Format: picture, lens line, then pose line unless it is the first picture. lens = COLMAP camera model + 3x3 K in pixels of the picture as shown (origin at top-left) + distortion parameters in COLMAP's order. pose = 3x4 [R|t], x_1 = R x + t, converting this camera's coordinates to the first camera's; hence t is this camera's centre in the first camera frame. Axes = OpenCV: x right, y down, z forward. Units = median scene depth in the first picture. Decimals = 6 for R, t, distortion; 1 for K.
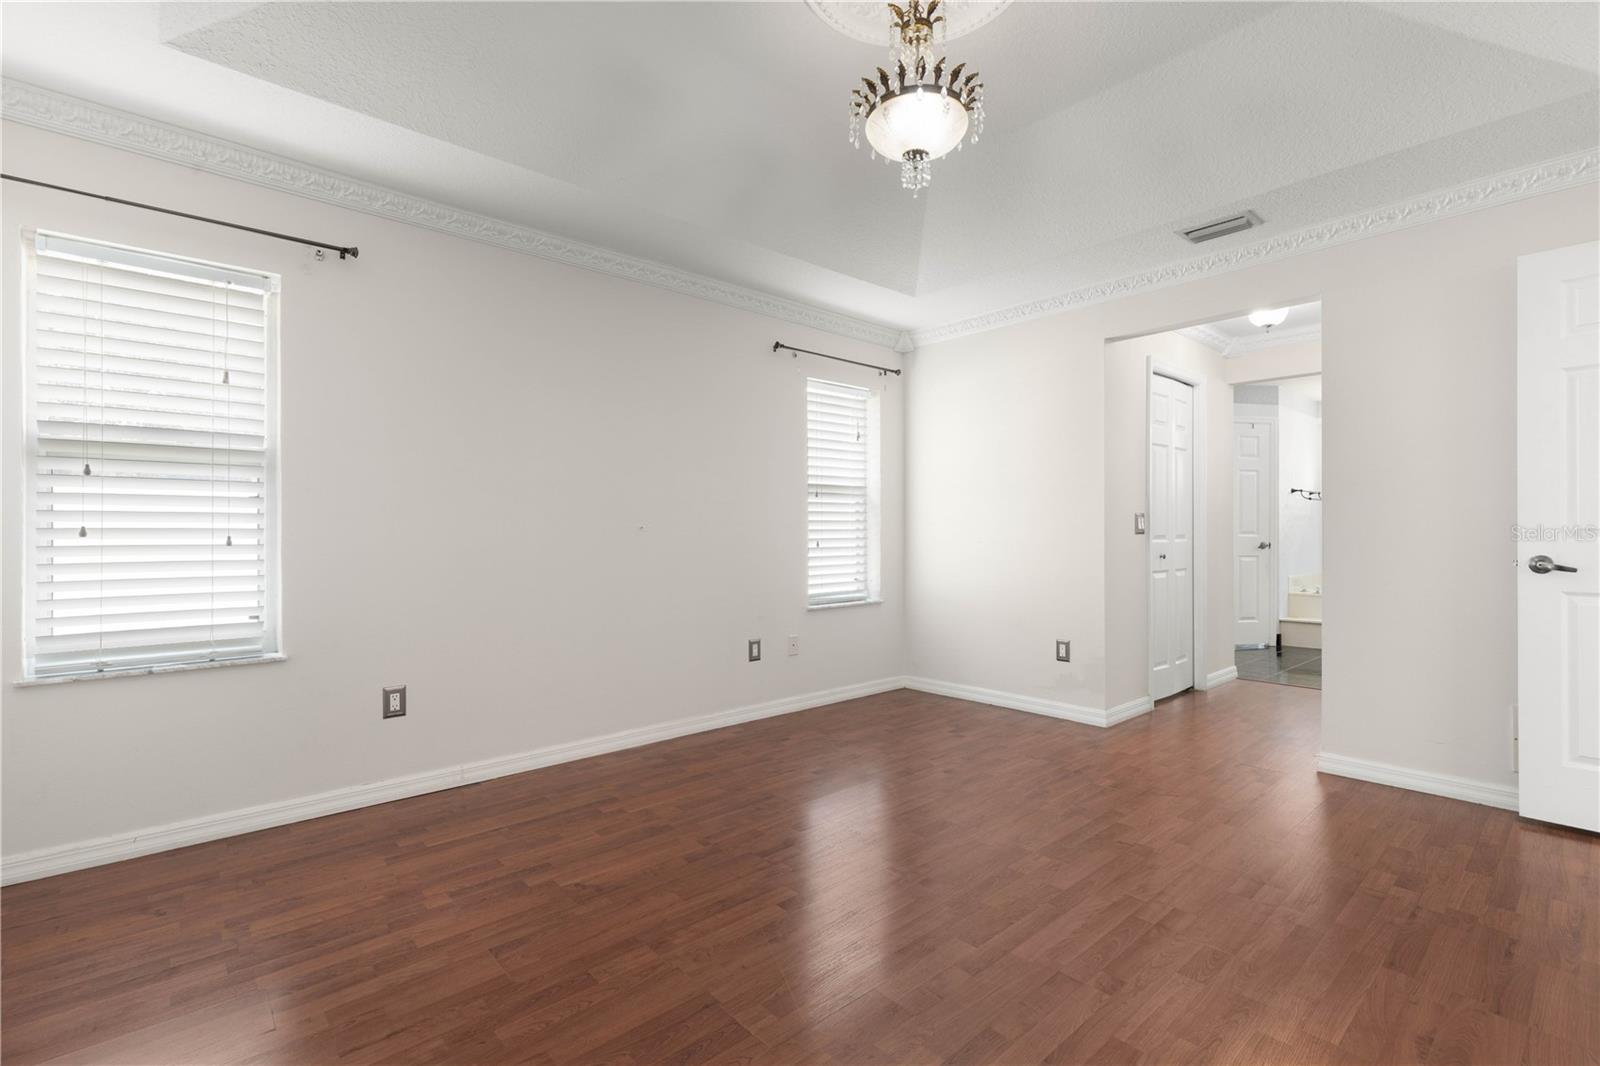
lens RADIAL K [[720.7, 0, 828.9], [0, 720.7, 532.9], [0, 0, 1]] dist [0.011522, 0.000140]
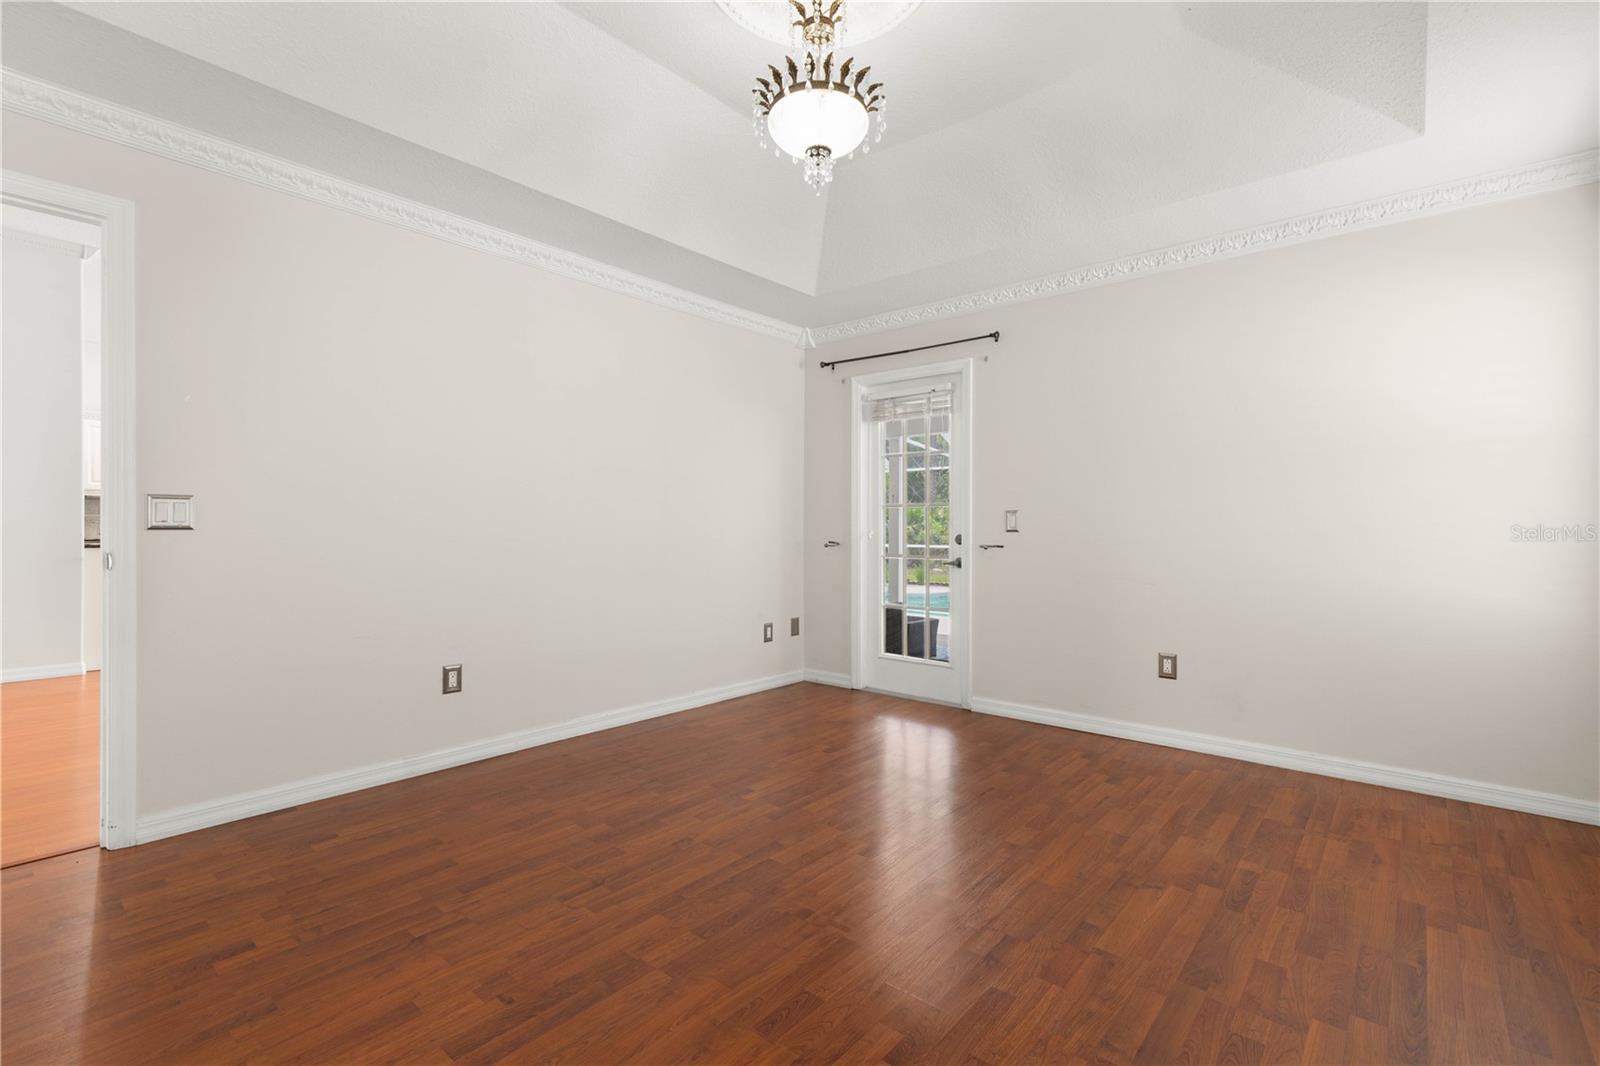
lens RADIAL K [[725.8, 0, 829.3], [0, 725.8, 539.7], [0, 0, 1]] dist [0.003686, 0.000084]
pose [[-0.989953, 0.001173, -0.141395, 0.213787], [-0.002113, 0.999731, 0.023084, -0.008468], [0.141384, 0.023151, -0.989684, 1.730341]]
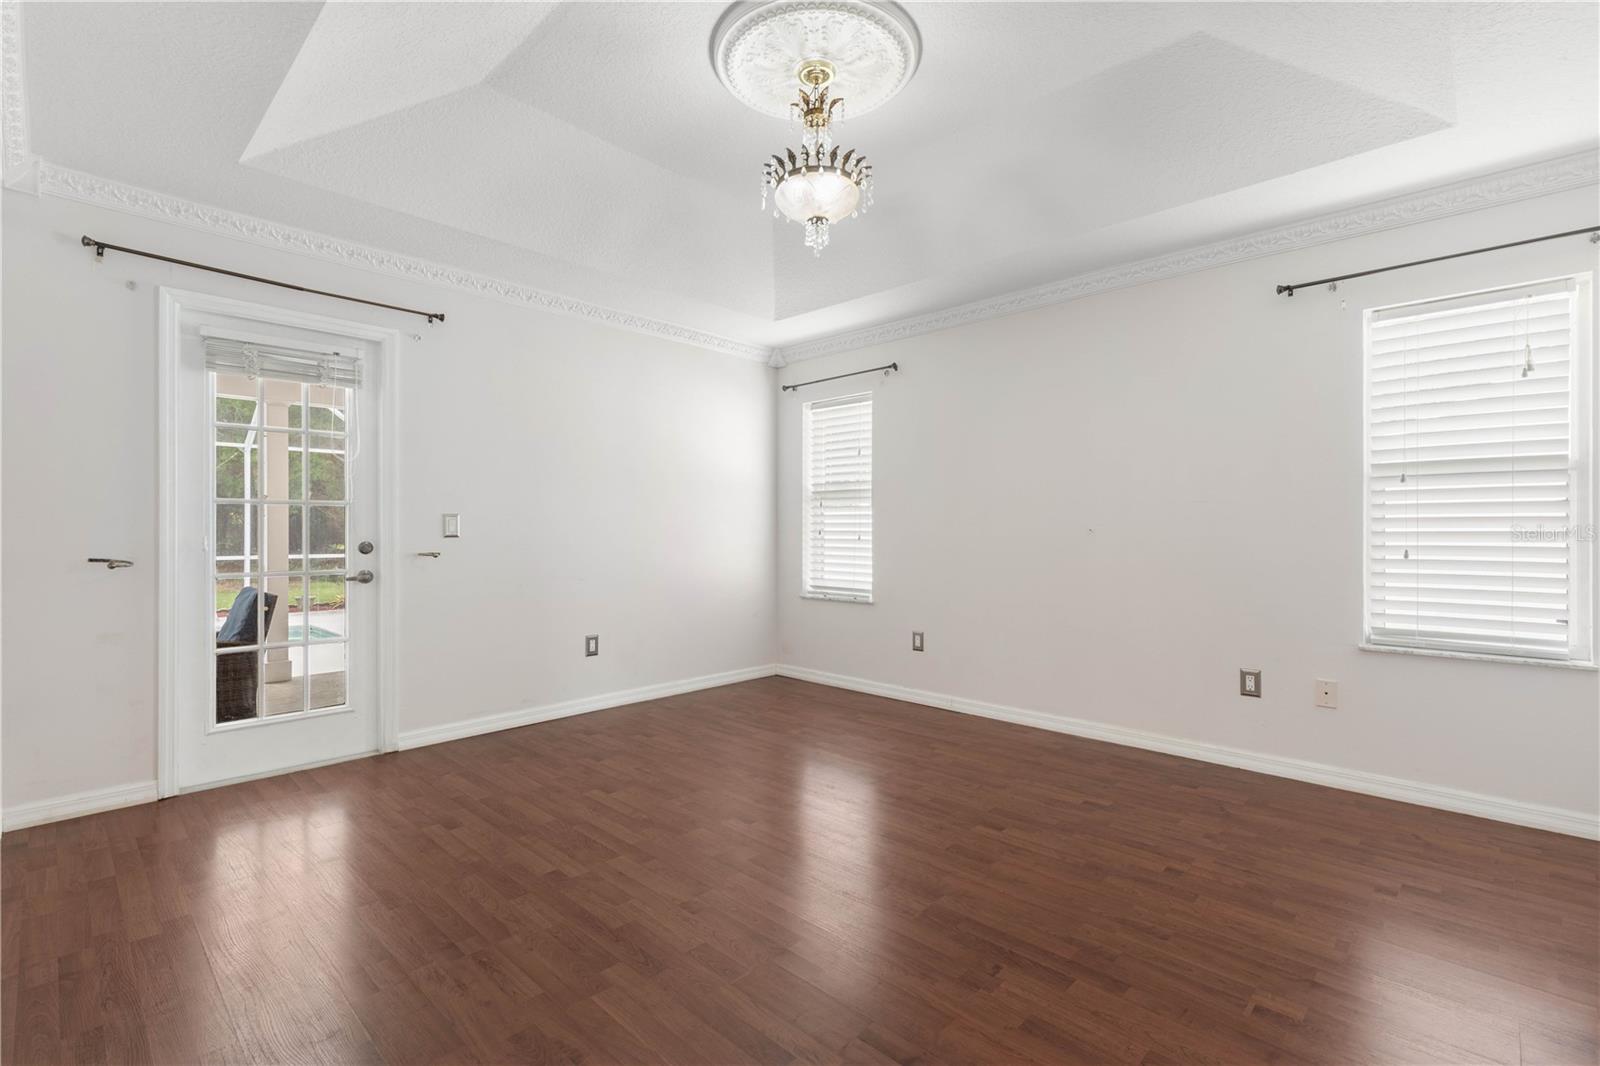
lens RADIAL K [[718.0, 0, 804.9], [0, 718.0, 544.3], [0, 0, 1]] dist [0.005901, 0.000160]
pose [[0.073329, 0.019967, -0.997108, 1.125155], [-0.004824, 0.999795, 0.019666, -0.007723], [0.997296, 0.003368, 0.073410, 0.773892]]
